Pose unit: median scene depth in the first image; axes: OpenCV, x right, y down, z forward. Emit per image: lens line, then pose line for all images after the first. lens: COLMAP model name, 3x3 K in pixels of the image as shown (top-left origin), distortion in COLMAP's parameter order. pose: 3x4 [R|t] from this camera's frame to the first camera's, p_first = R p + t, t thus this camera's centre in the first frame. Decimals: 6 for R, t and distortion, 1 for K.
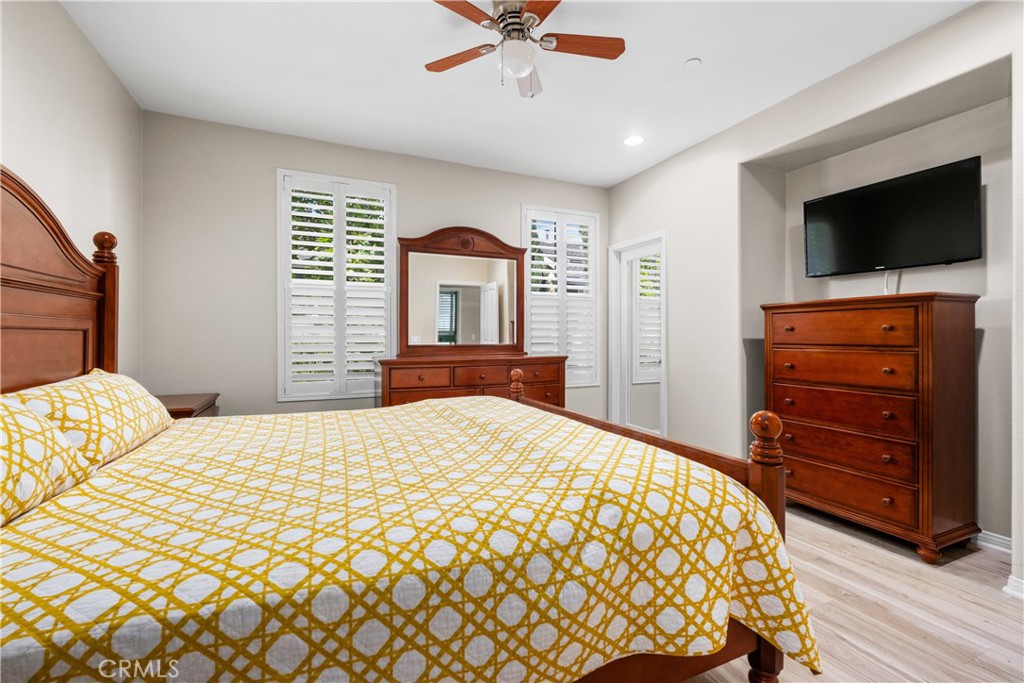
lens RADIAL K [[439.8, 0, 510.1], [0, 439.8, 338.4], [0, 0, 1]] dist [0.004130, -0.006682]
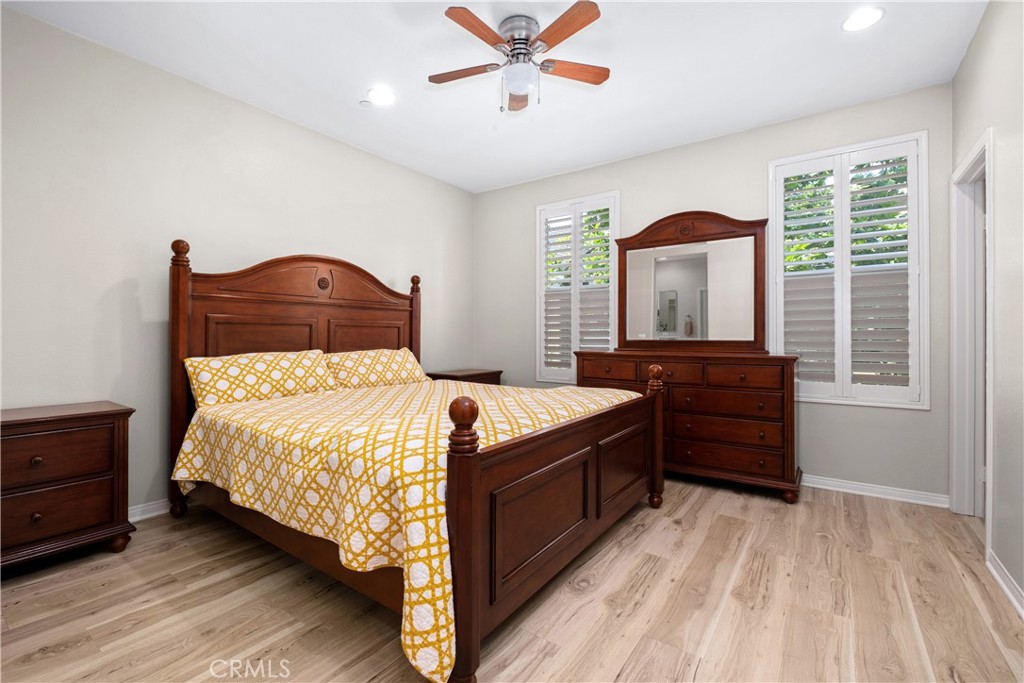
lens RADIAL K [[439.8, 0, 513.3], [0, 439.8, 337.4], [0, 0, 1]] dist [0.004130, -0.006682]
pose [[0.518664, 0.002145, -0.854976, 0.522830], [0.002717, 0.999988, 0.004157, 0.003477], [0.854974, -0.004479, 0.518651, 0.225250]]
